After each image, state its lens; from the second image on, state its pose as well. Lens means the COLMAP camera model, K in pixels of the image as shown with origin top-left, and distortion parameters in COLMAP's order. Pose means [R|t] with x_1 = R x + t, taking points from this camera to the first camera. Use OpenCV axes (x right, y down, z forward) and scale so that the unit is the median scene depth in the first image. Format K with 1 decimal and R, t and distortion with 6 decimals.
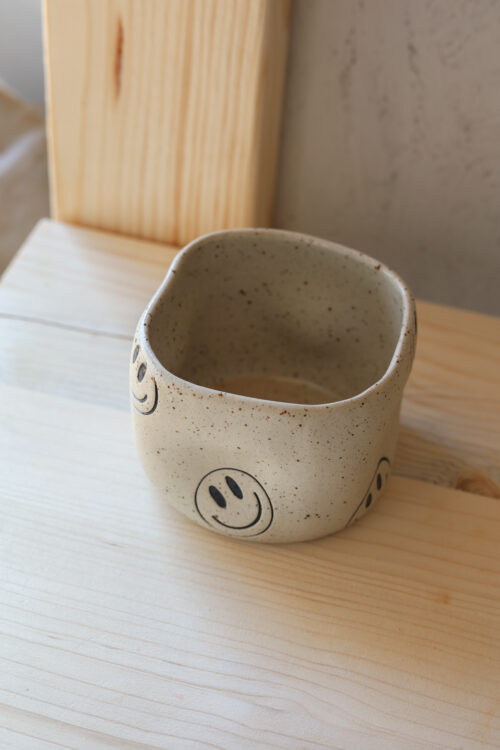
lens RADIAL K [[1219.8, 0, 245.4], [0, 1219.8, 371.9], [0, 0, 1]] dist [-0.116069, 0.000000]
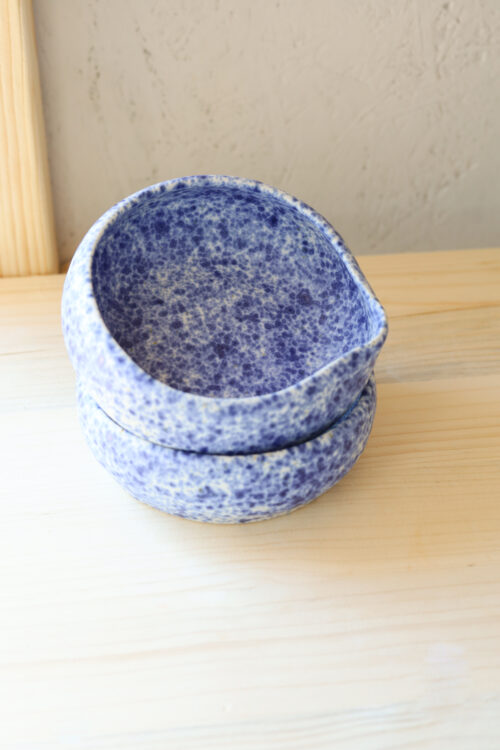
lens RADIAL K [[1184.0, 0, 256.2], [0, 1184.0, 380.2], [0, 0, 1]] dist [-0.097999, 0.000000]
pose [[0.917972, -0.274815, 0.286014, -0.171832], [0.299428, 0.953043, -0.045299, 0.111318], [-0.260135, 0.127224, 0.957154, -0.054463]]
